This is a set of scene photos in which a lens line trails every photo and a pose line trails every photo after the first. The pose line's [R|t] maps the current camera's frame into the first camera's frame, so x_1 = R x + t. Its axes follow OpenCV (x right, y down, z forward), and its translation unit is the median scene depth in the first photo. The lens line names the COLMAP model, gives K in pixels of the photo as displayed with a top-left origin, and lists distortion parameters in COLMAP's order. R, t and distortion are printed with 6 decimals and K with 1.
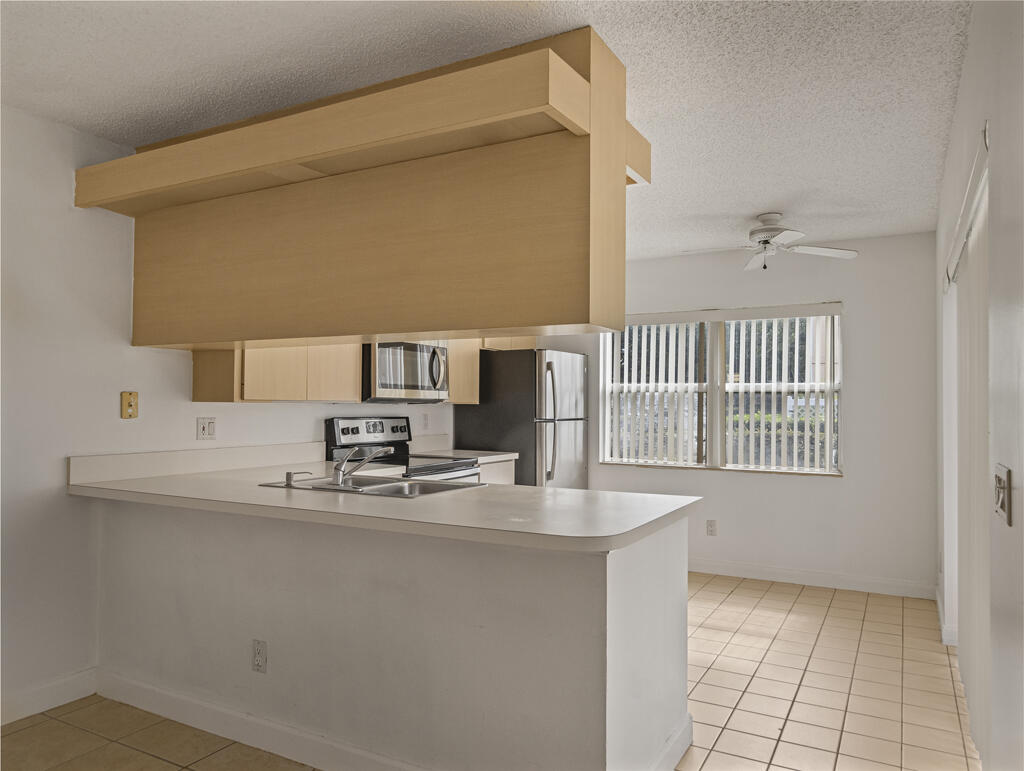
lens RADIAL K [[710.0, 0, 515.4], [0, 710.0, 390.1], [0, 0, 1]] dist [-0.000828, 0.000990]
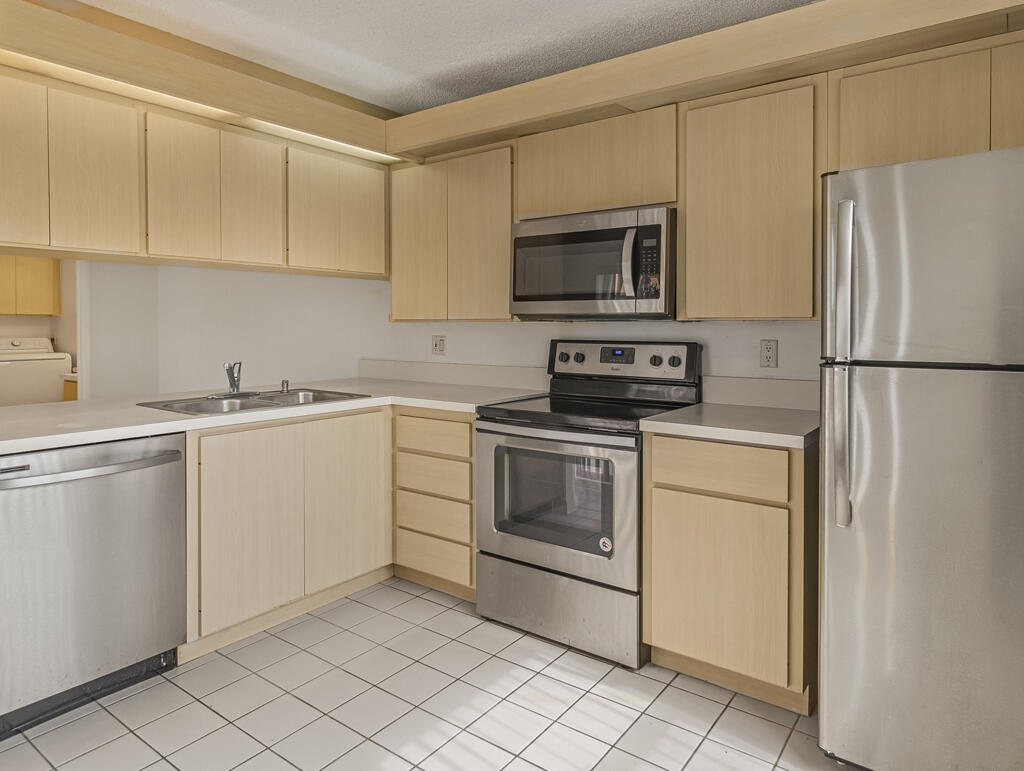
lens RADIAL K [[648.2, 0, 512.0], [0, 648.2, 385.5], [0, 0, 1]] dist [0.058223, 0.000847]
pose [[-0.142865, 0.088003, -0.985822, 0.480724], [0.020590, 0.996088, 0.085935, 0.025574], [0.989528, -0.008021, -0.144118, 1.039201]]
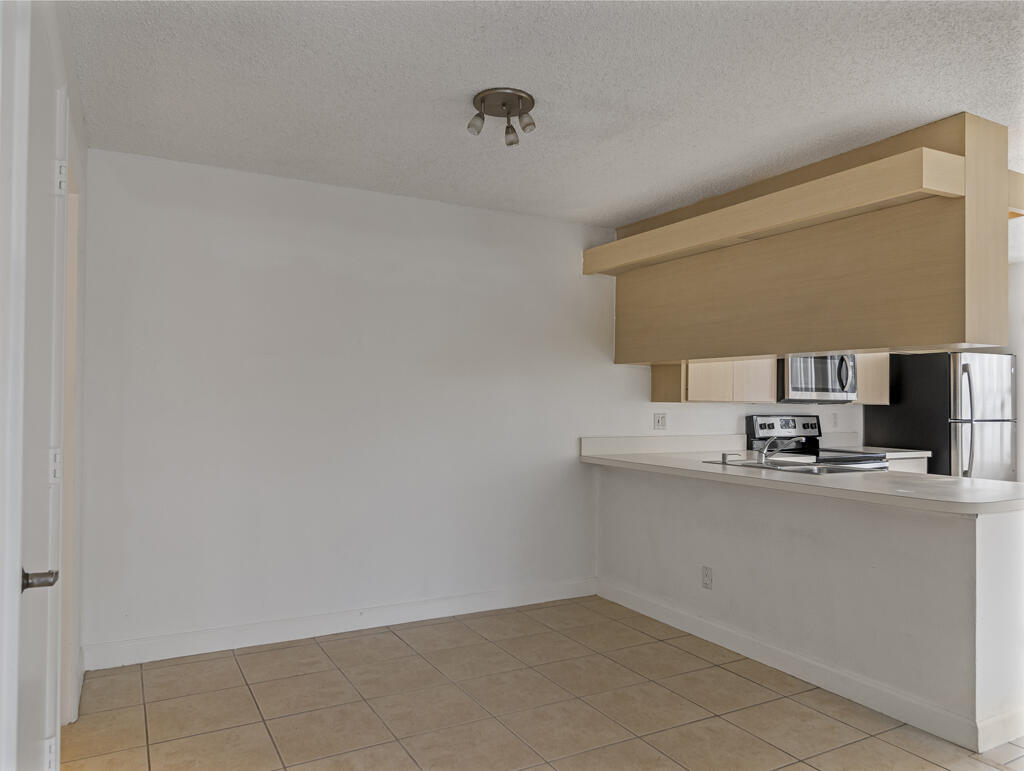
lens RADIAL K [[710.0, 0, 515.4], [0, 710.0, 390.1], [0, 0, 1]] dist [-0.000828, 0.000990]
pose [[0.848445, -0.005290, -0.529257, 0.046250], [0.005785, 0.999983, -0.000720, -0.006118], [0.529252, -0.002451, 0.848461, -0.261646]]
